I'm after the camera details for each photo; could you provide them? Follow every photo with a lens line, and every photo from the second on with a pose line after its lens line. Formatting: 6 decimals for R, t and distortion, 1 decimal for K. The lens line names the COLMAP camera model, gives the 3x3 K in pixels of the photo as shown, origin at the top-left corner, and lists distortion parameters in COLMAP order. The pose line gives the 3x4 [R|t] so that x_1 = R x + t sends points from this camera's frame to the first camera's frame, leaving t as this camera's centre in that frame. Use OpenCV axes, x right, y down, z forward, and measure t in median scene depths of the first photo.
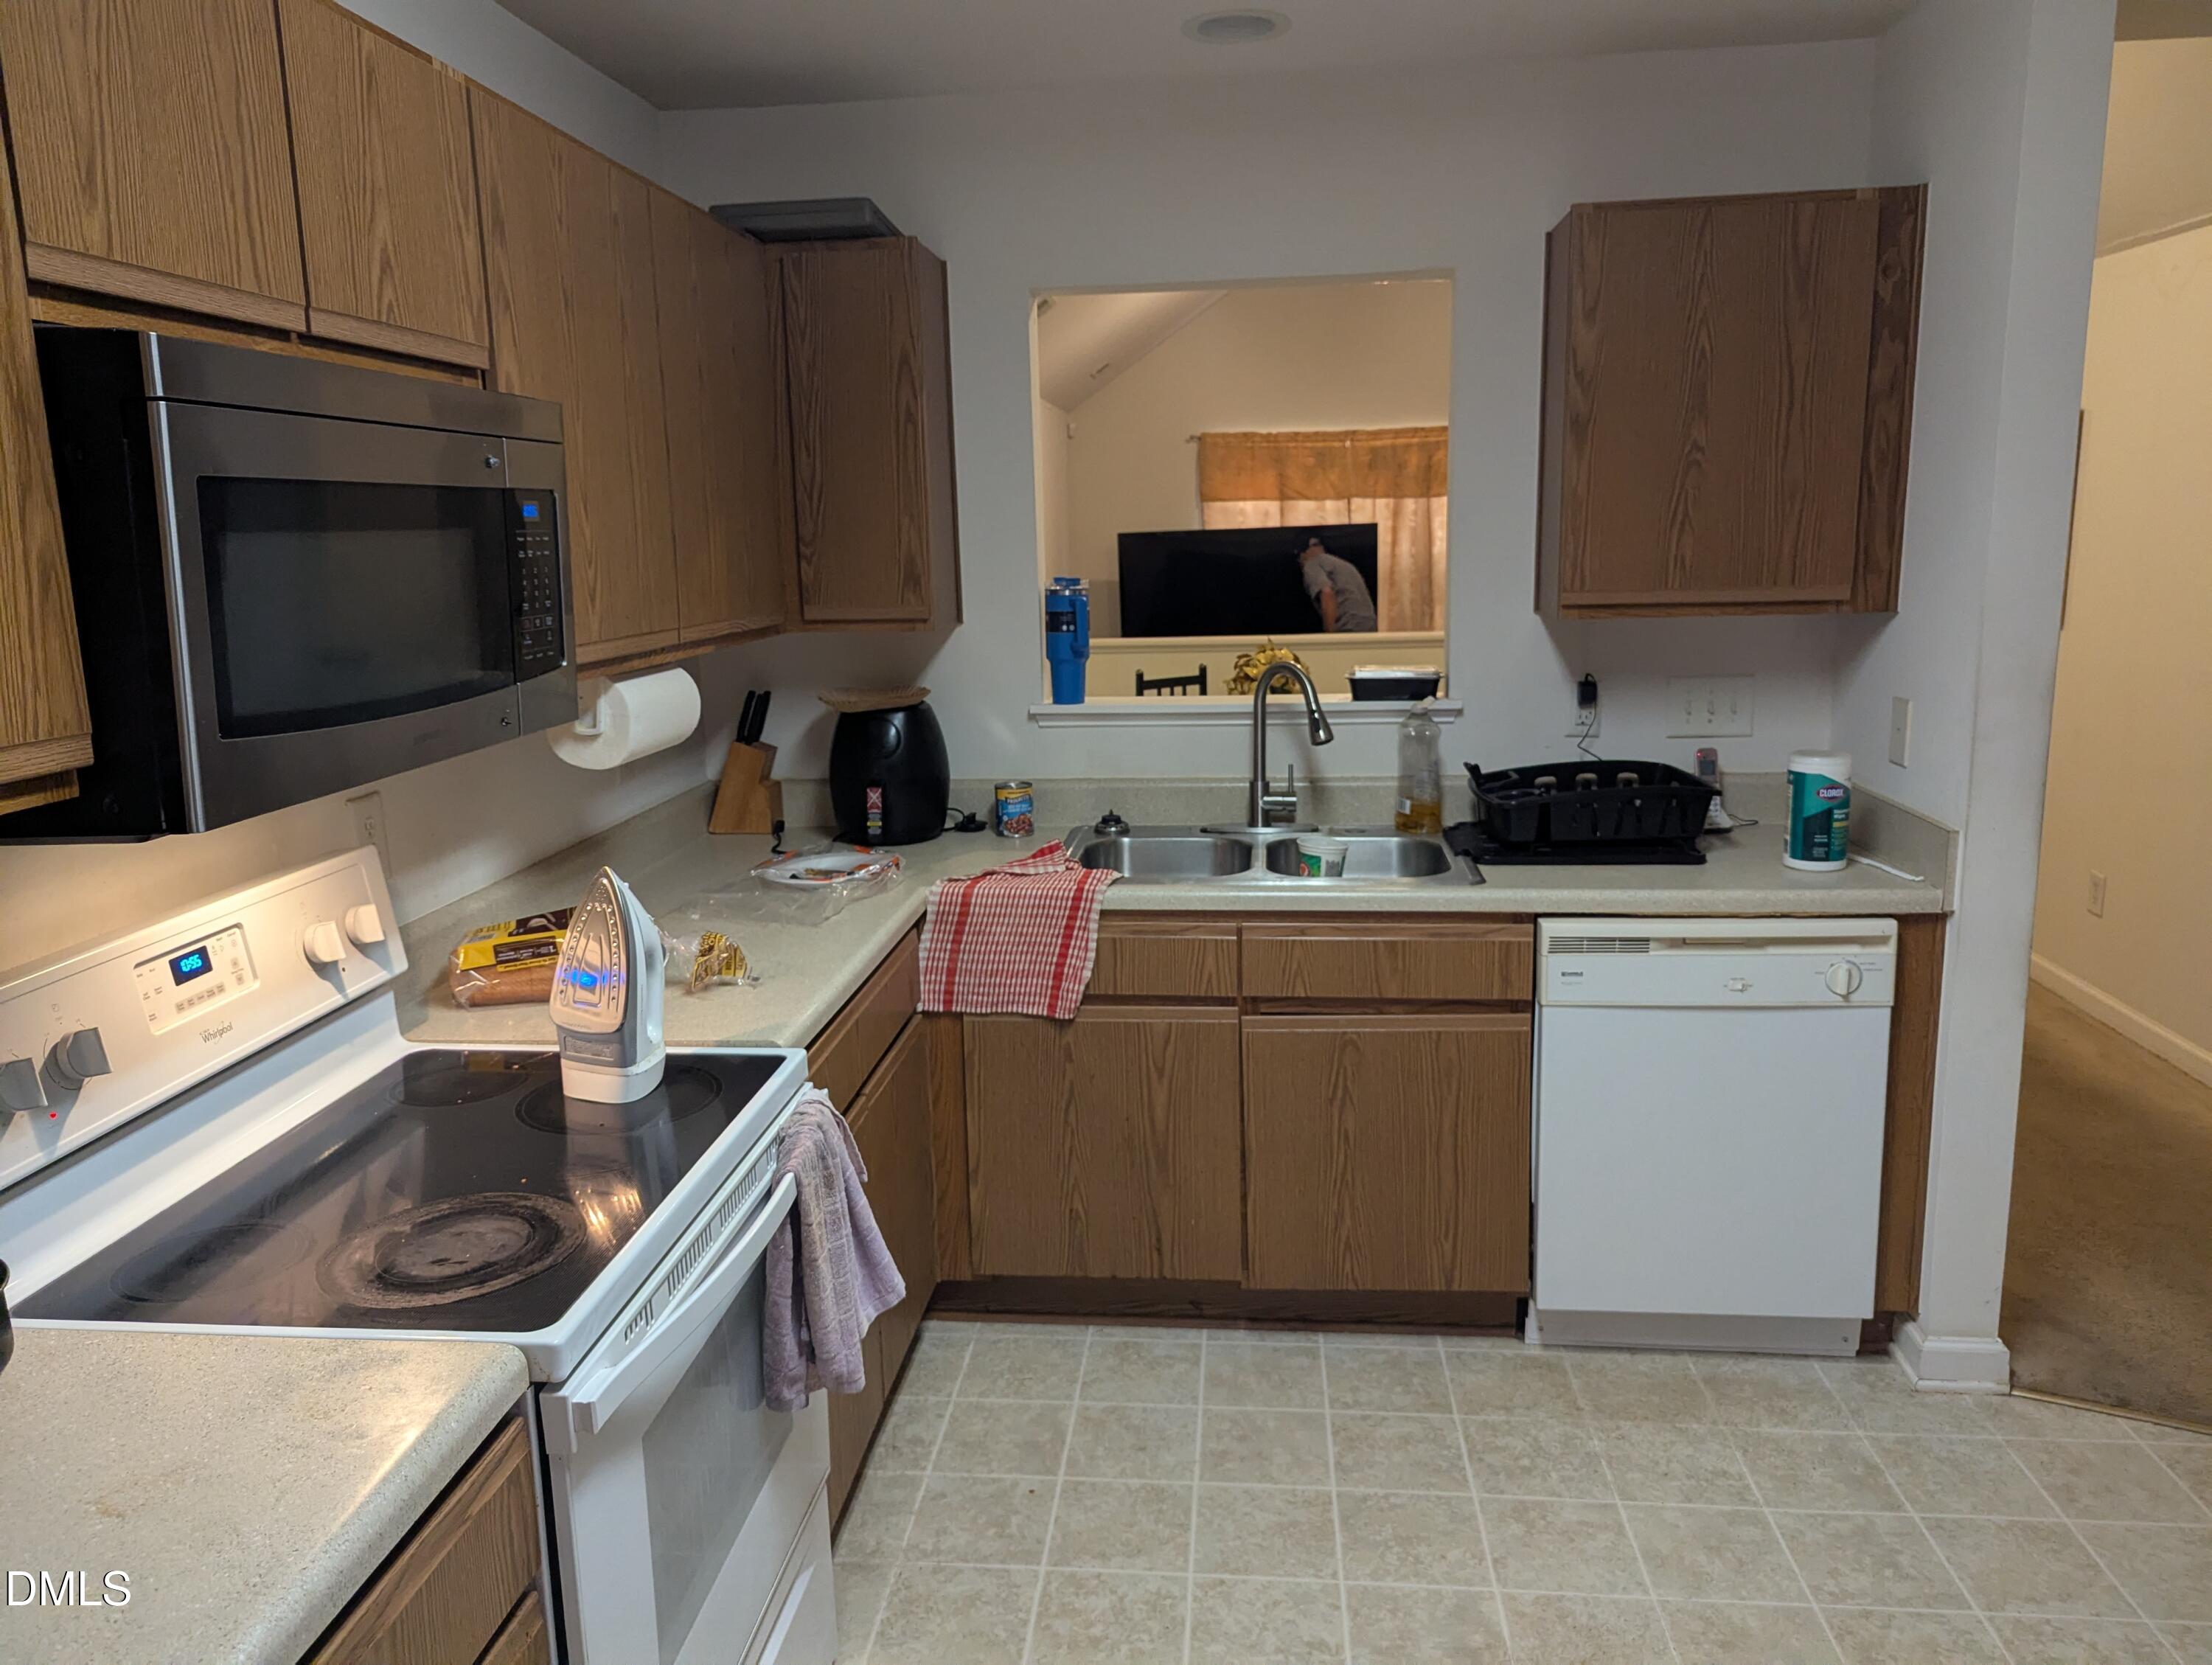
lens RADIAL K [[1578.1, 0, 1084.8], [0, 1578.1, 837.5], [0, 0, 1]] dist [0.064081, -0.058532]
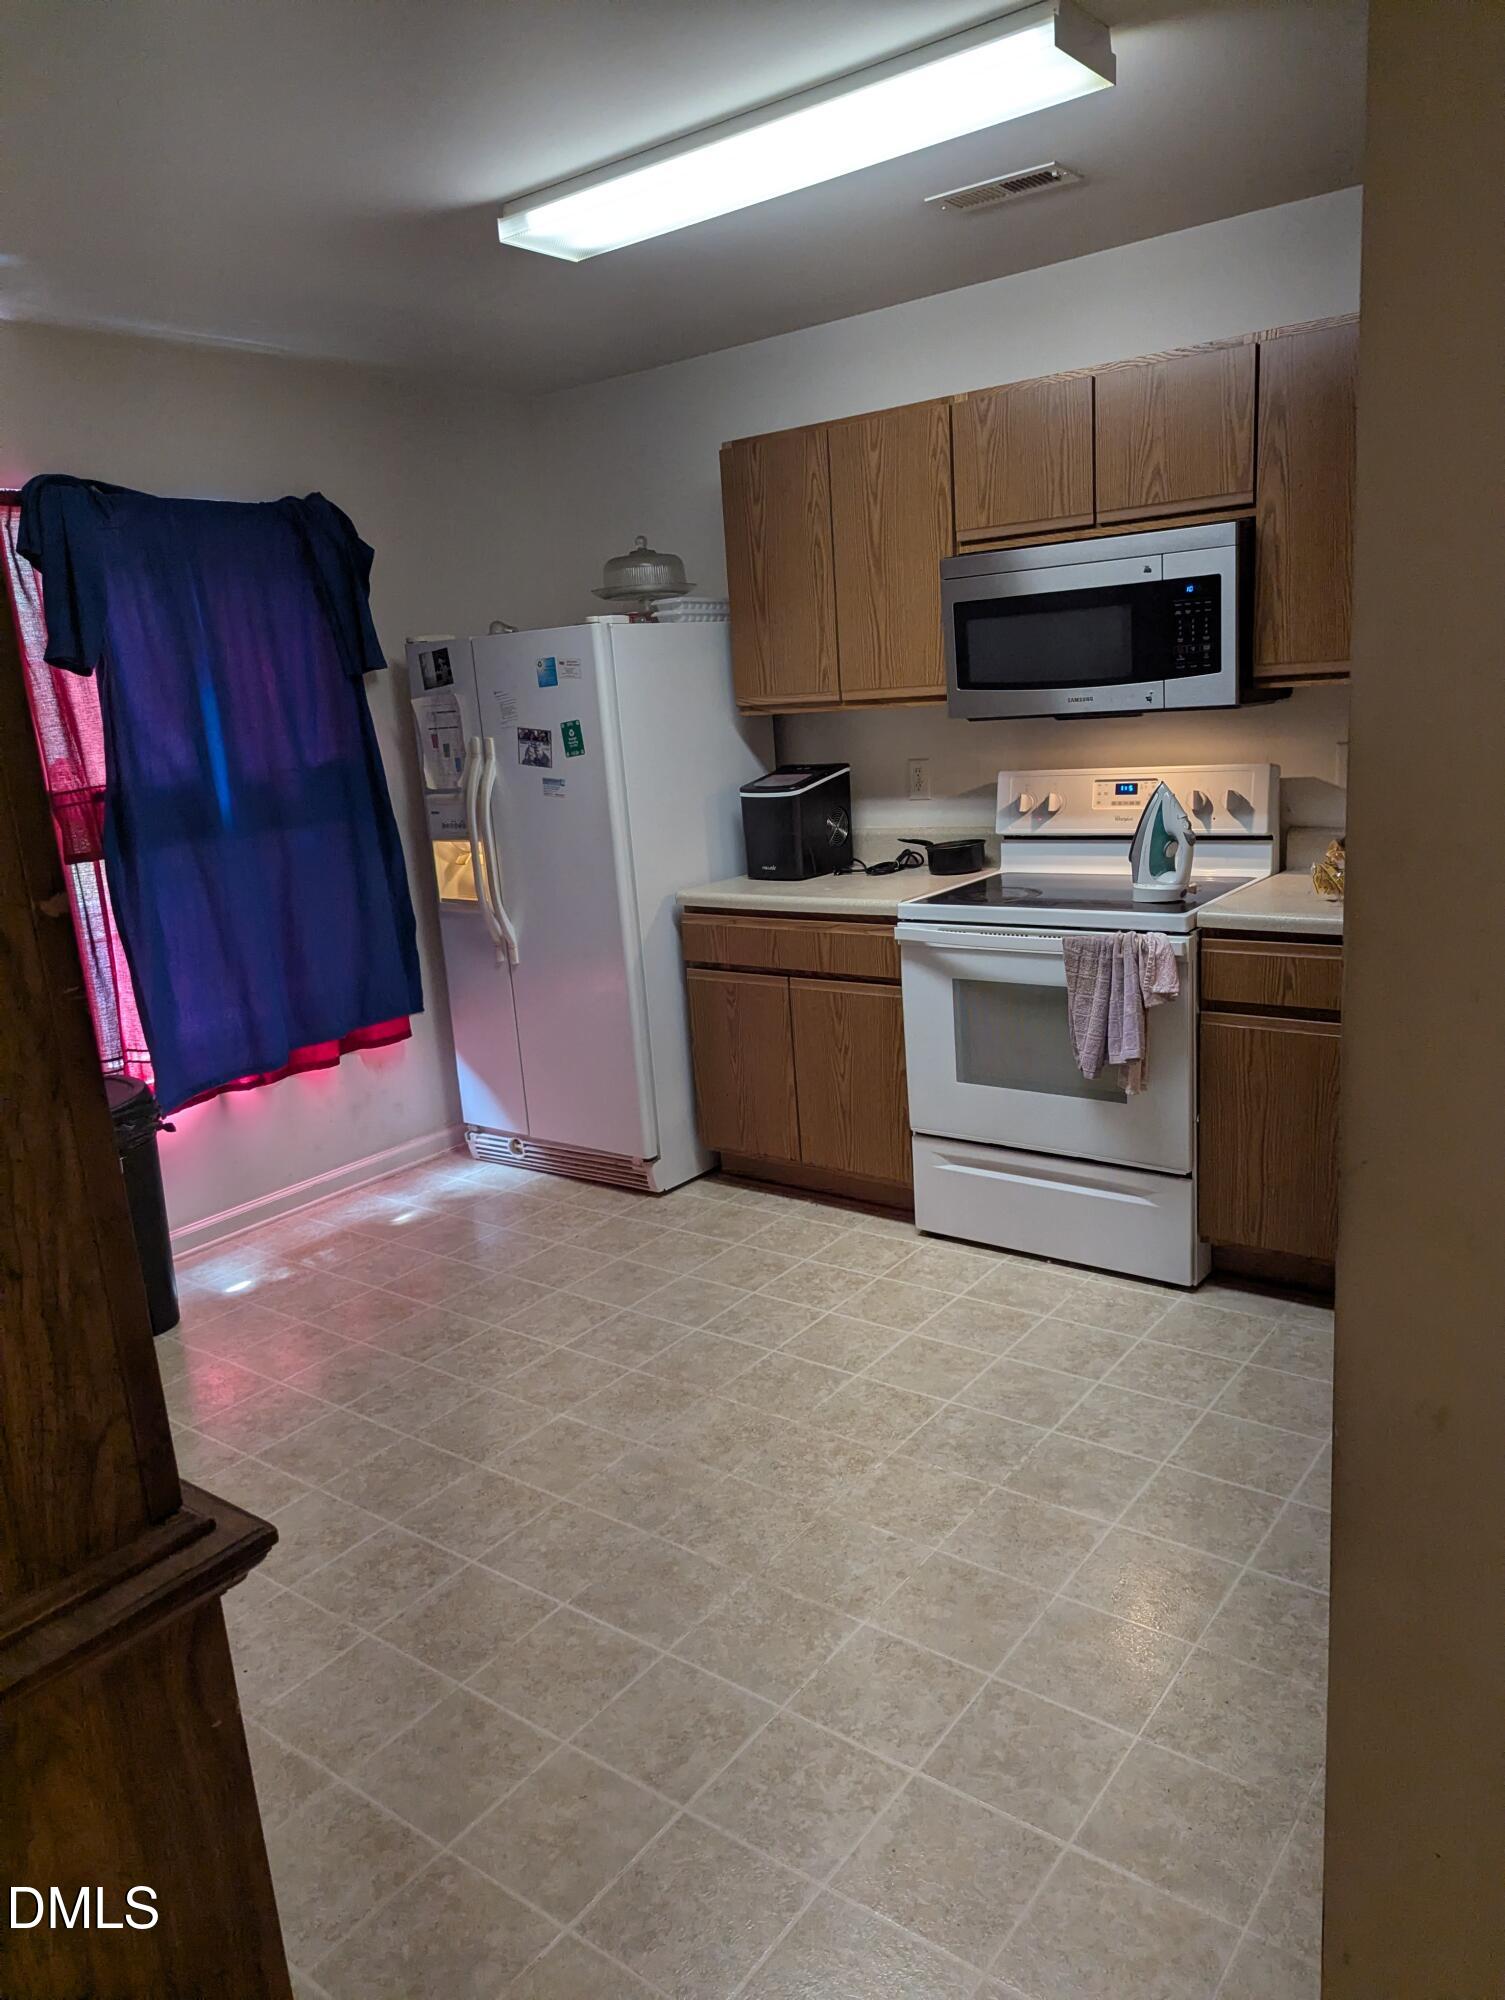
lens RADIAL K [[1426.8, 0, 743.8], [0, 1426.8, 1027.9], [0, 0, 1]] dist [0.064081, -0.058532]
pose [[-0.522606, 0.269379, -0.808899, 1.595975], [-0.078543, 0.929526, 0.360294, -0.320531], [0.848949, 0.251825, -0.464618, 1.603581]]
